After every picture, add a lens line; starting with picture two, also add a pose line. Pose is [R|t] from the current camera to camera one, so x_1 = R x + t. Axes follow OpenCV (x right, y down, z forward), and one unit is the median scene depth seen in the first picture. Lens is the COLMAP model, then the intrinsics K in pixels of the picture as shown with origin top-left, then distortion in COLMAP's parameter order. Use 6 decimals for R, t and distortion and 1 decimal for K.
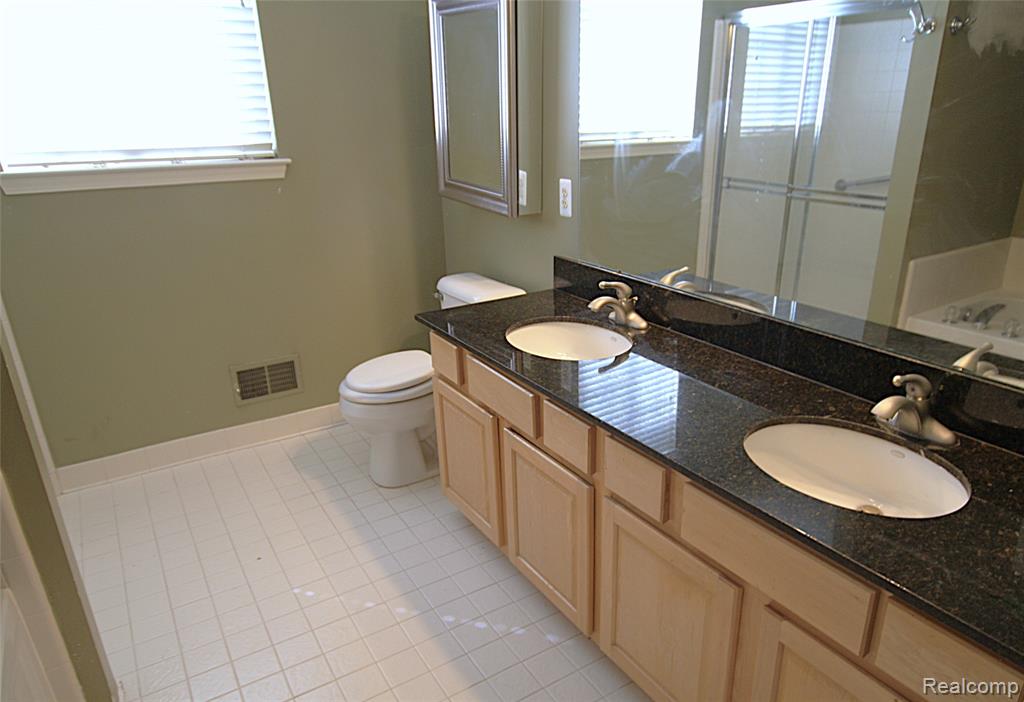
lens RADIAL K [[675.6, 0, 535.0], [0, 675.6, 362.5], [0, 0, 1]] dist [0.003751, 0.002964]
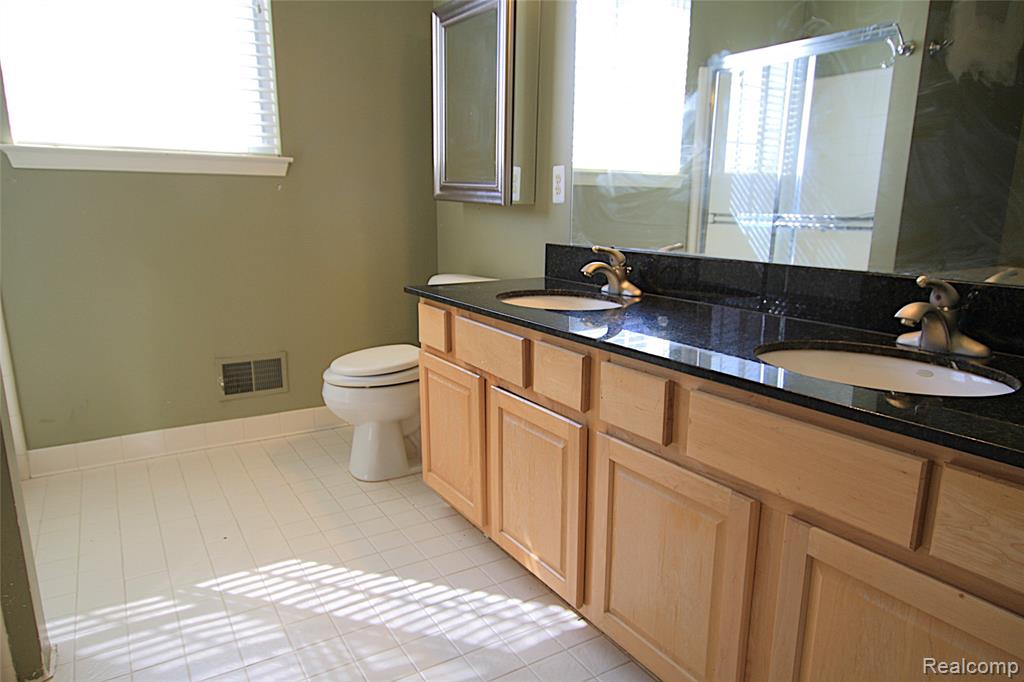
lens RADIAL K [[650.5, 0, 512.8], [0, 650.5, 343.7], [0, 0, 1]] dist [0.011089, -0.003733]
pose [[0.999552, 0.025689, -0.015333, -0.002517], [-0.027639, 0.989101, -0.144621, 0.136984], [0.011451, 0.144980, 0.989368, 0.069099]]
